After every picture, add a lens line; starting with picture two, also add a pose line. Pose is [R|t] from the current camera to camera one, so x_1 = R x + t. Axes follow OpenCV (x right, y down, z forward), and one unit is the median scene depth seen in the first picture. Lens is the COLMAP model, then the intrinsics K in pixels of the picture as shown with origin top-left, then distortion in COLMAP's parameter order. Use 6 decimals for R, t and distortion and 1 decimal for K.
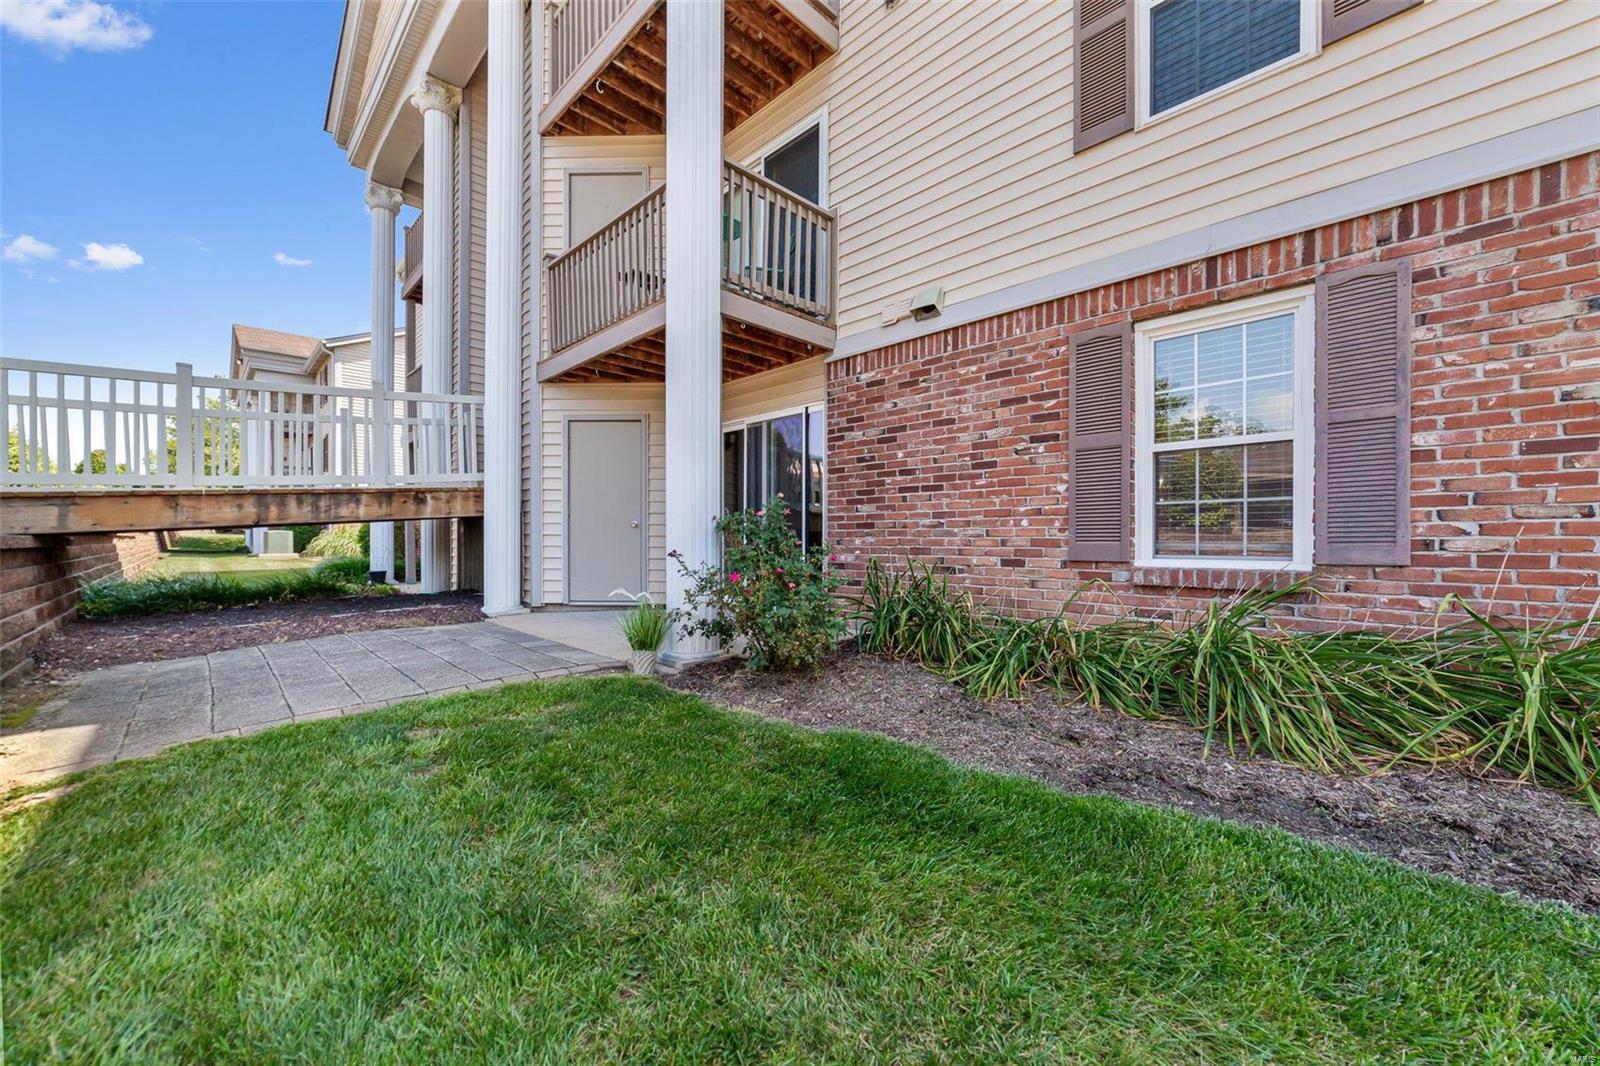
lens RADIAL K [[613.4, 0, 800.0], [0, 613.4, 533.0], [0, 0, 1]] dist [-0.014432, 0.000394]
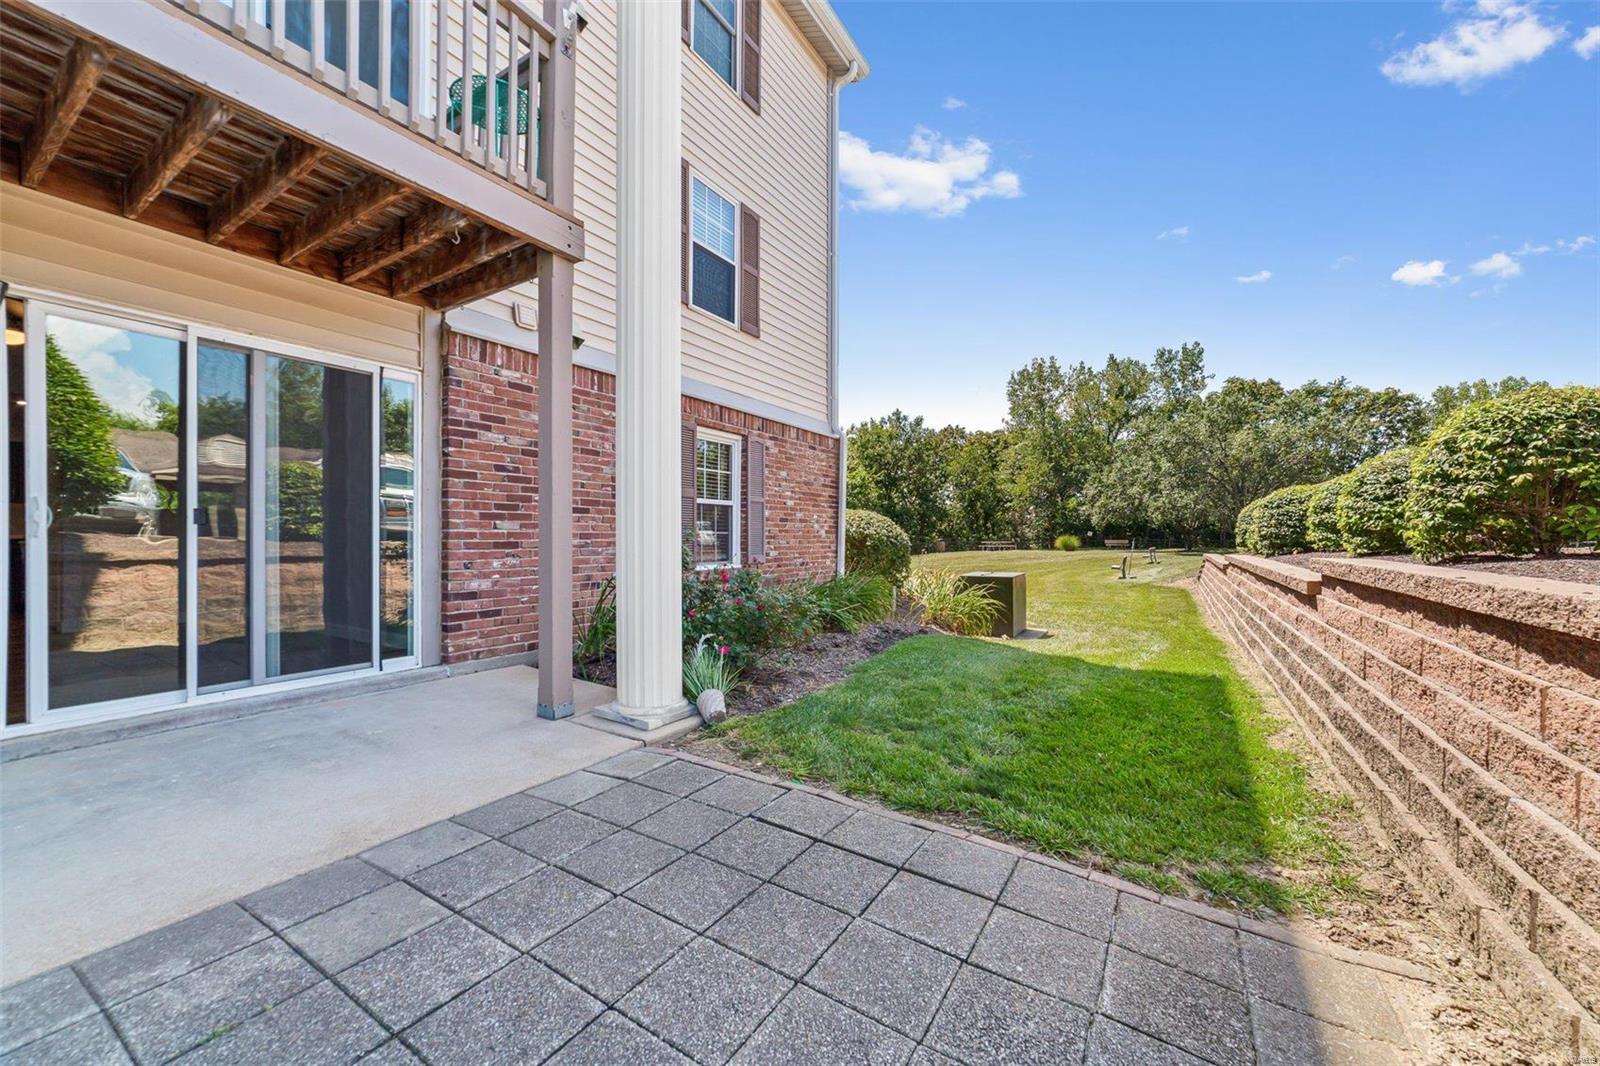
lens RADIAL K [[613.4, 0, 800.0], [0, 613.4, 533.0], [0, 0, 1]] dist [-0.014432, 0.000394]
pose [[-0.223086, 0.012061, 0.974724, -0.834517], [-0.005382, 0.999893, -0.013604, -0.019758], [-0.974784, -0.008281, -0.222997, 0.791375]]
